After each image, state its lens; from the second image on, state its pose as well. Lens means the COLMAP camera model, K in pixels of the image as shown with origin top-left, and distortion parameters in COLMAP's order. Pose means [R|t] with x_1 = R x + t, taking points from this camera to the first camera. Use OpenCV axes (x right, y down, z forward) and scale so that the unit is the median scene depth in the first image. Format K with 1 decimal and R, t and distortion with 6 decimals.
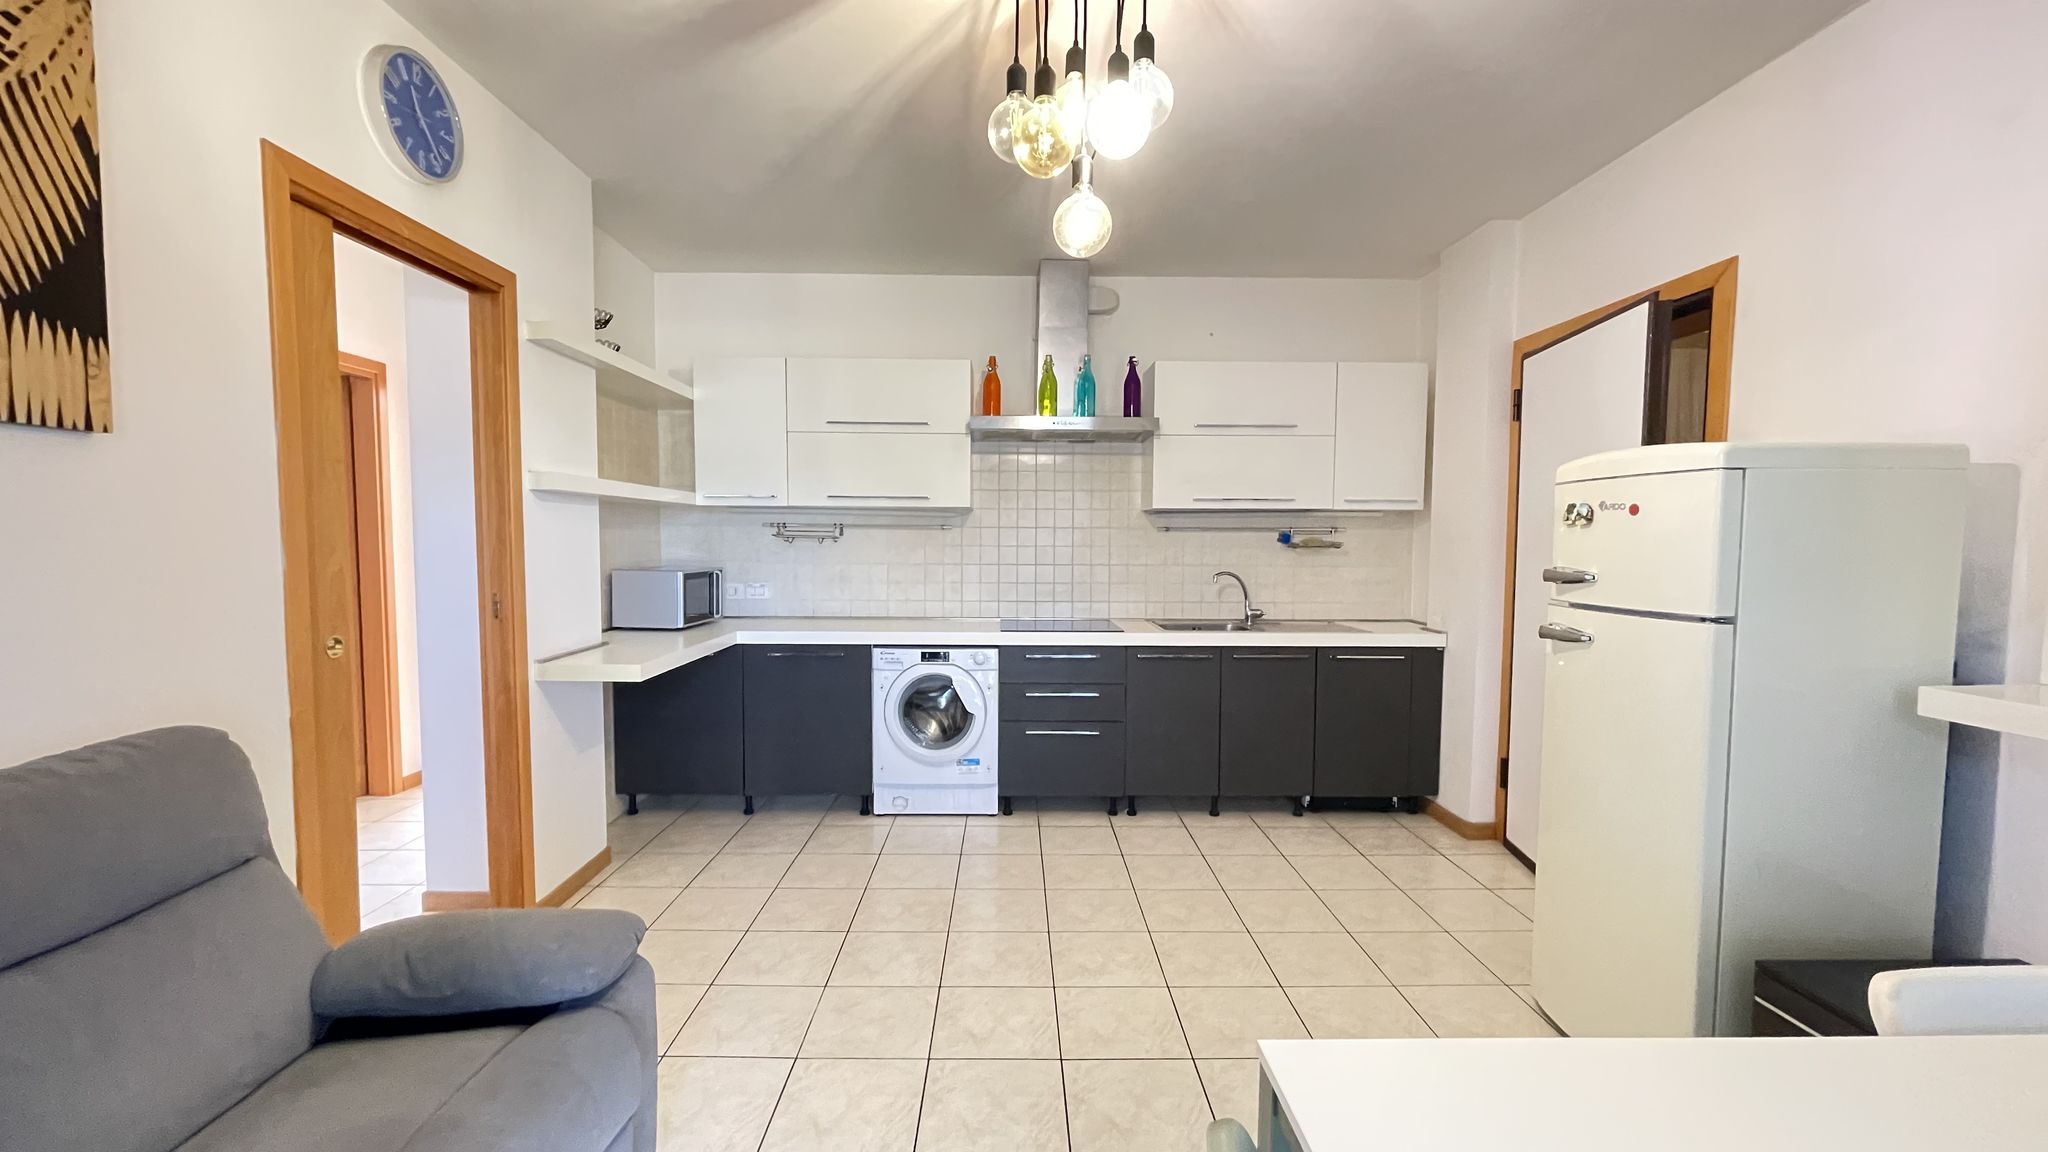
lens RADIAL K [[824.1, 0, 1015.0], [0, 824.1, 580.5], [0, 0, 1]] dist [0.001436, -0.000072]
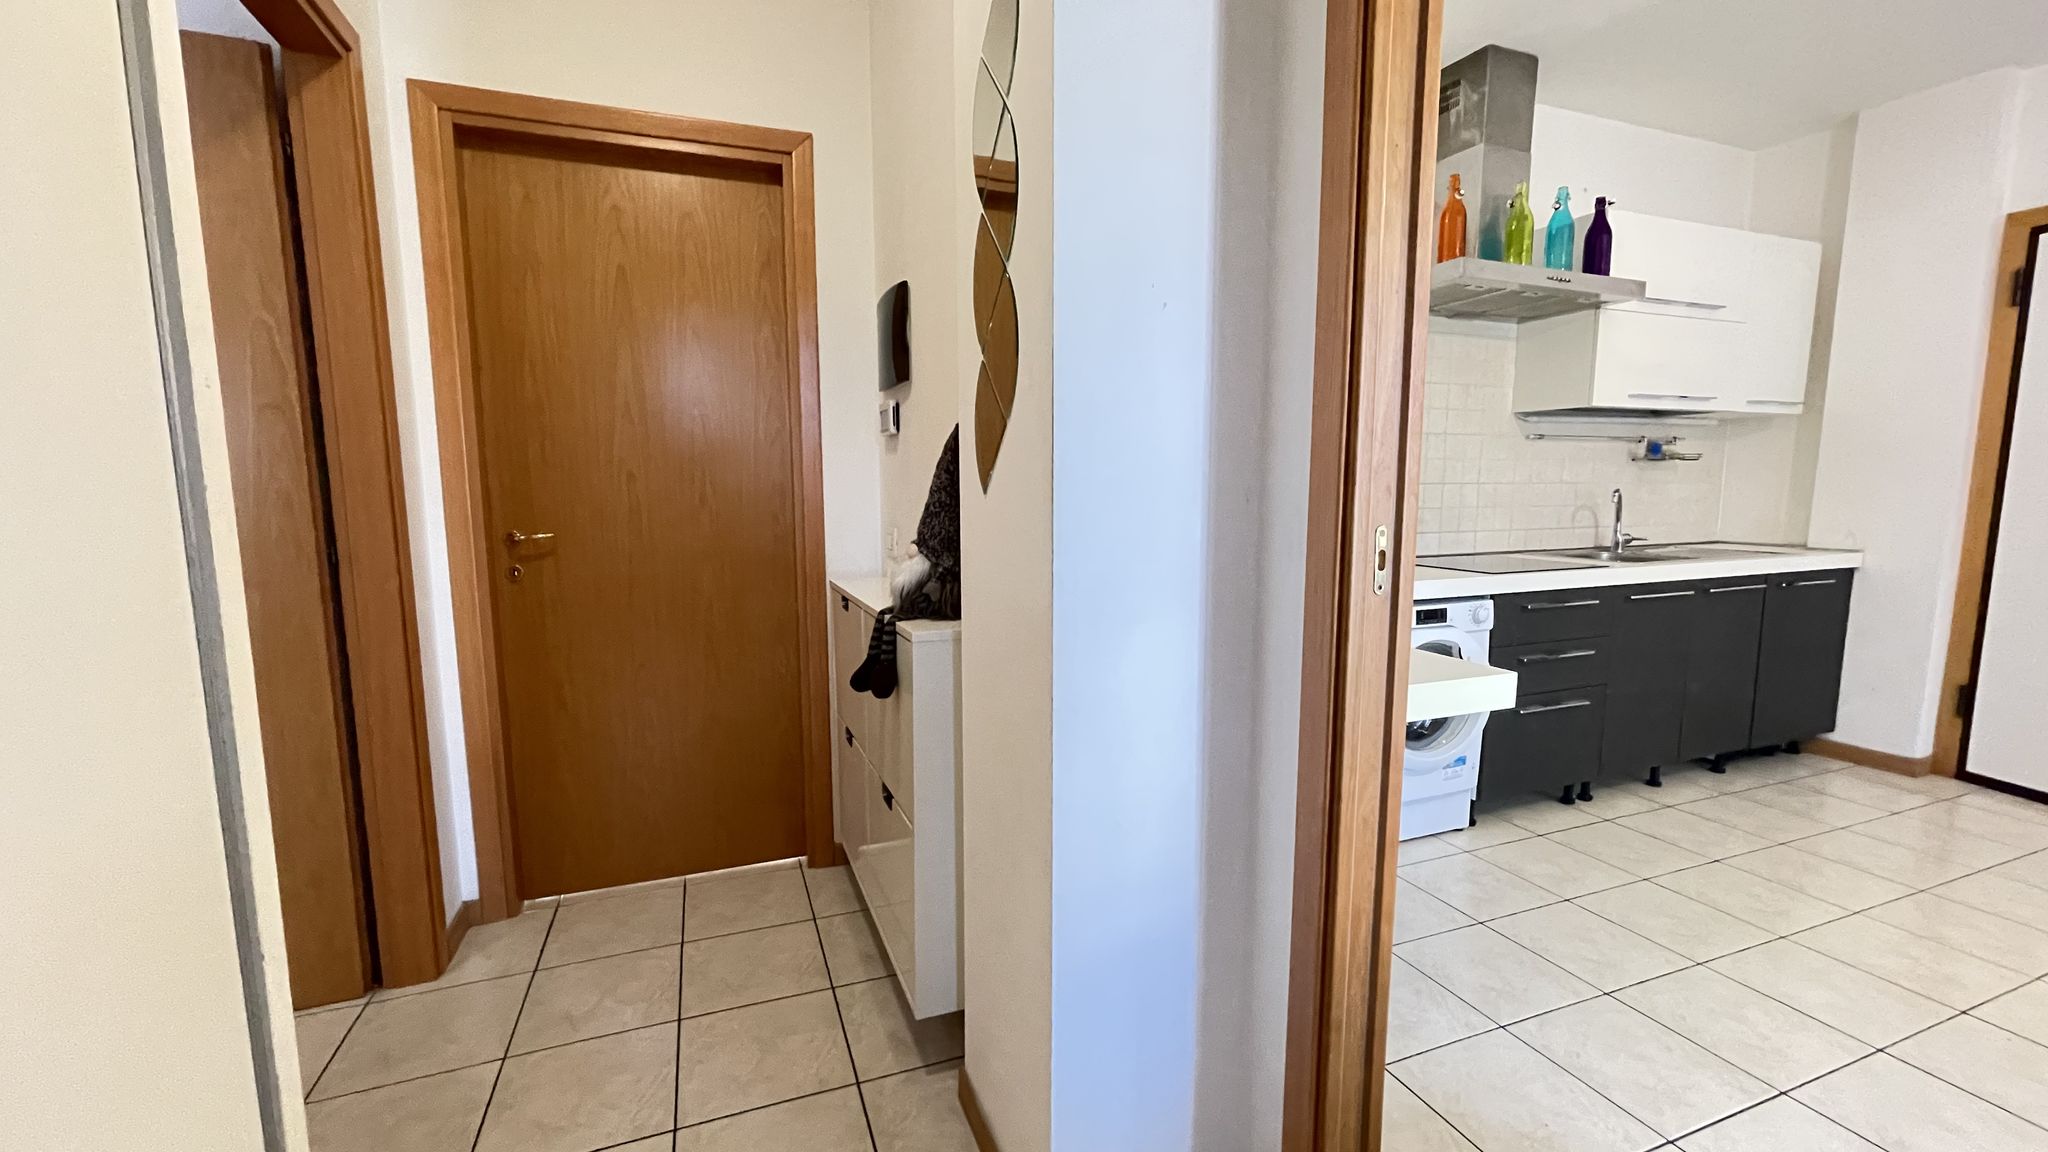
lens RADIAL K [[824.1, 0, 1019.7], [0, 824.1, 583.2], [0, 0, 1]] dist [0.001436, -0.000072]
pose [[0.936561, -0.053565, 0.346388, -0.641322], [0.027688, 0.996472, 0.079232, 0.001968], [-0.349410, -0.064615, 0.934739, 0.478447]]
